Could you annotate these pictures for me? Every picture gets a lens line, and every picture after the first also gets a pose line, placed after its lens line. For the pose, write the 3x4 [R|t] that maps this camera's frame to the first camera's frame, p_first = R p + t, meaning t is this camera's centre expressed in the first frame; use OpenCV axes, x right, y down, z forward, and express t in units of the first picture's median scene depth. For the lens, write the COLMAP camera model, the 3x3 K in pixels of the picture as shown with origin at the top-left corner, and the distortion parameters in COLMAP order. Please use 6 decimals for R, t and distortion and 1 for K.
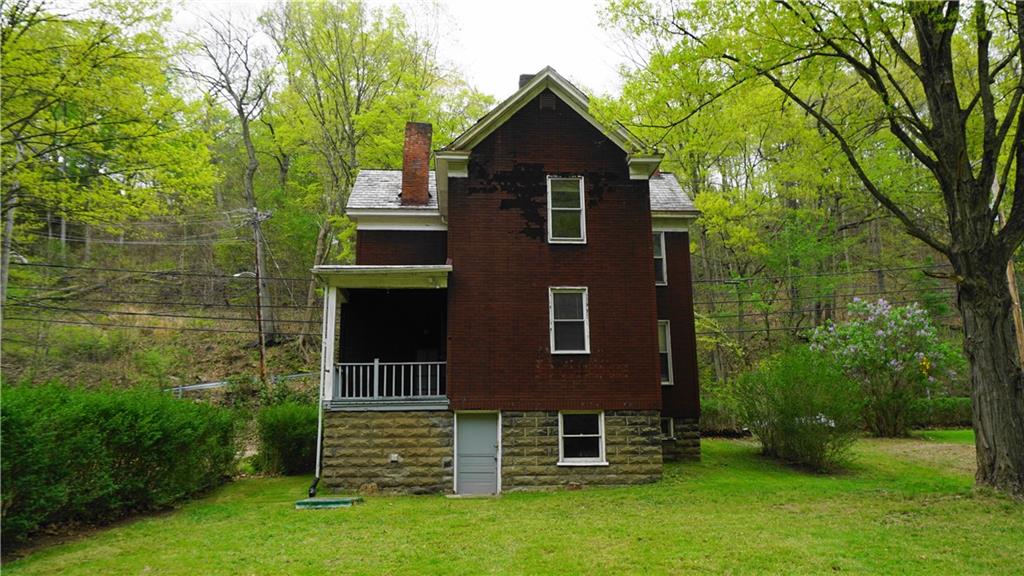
lens RADIAL K [[781.9, 0, 512.0], [0, 781.9, 288.0], [0, 0, 1]] dist [-0.010800, -0.001199]
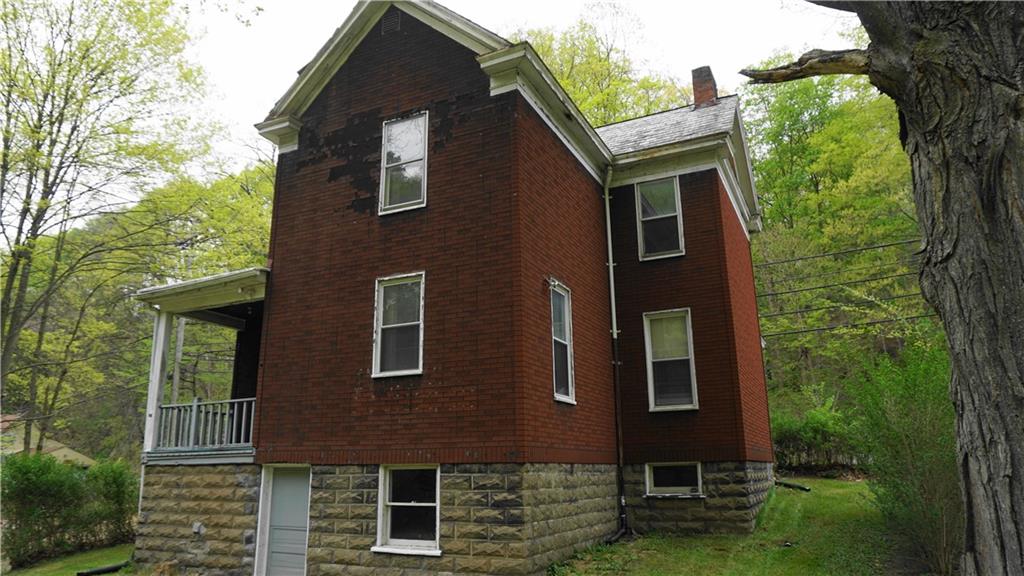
lens RADIAL K [[689.9, 0, 512.0], [0, 689.9, 288.0], [0, 0, 1]] dist [-0.042929, 0.046372]
pose [[0.859433, -0.125635, -0.495571, 0.458011], [0.105677, 0.992057, -0.068233, 0.061769], [0.500207, 0.006271, 0.865883, 0.558744]]
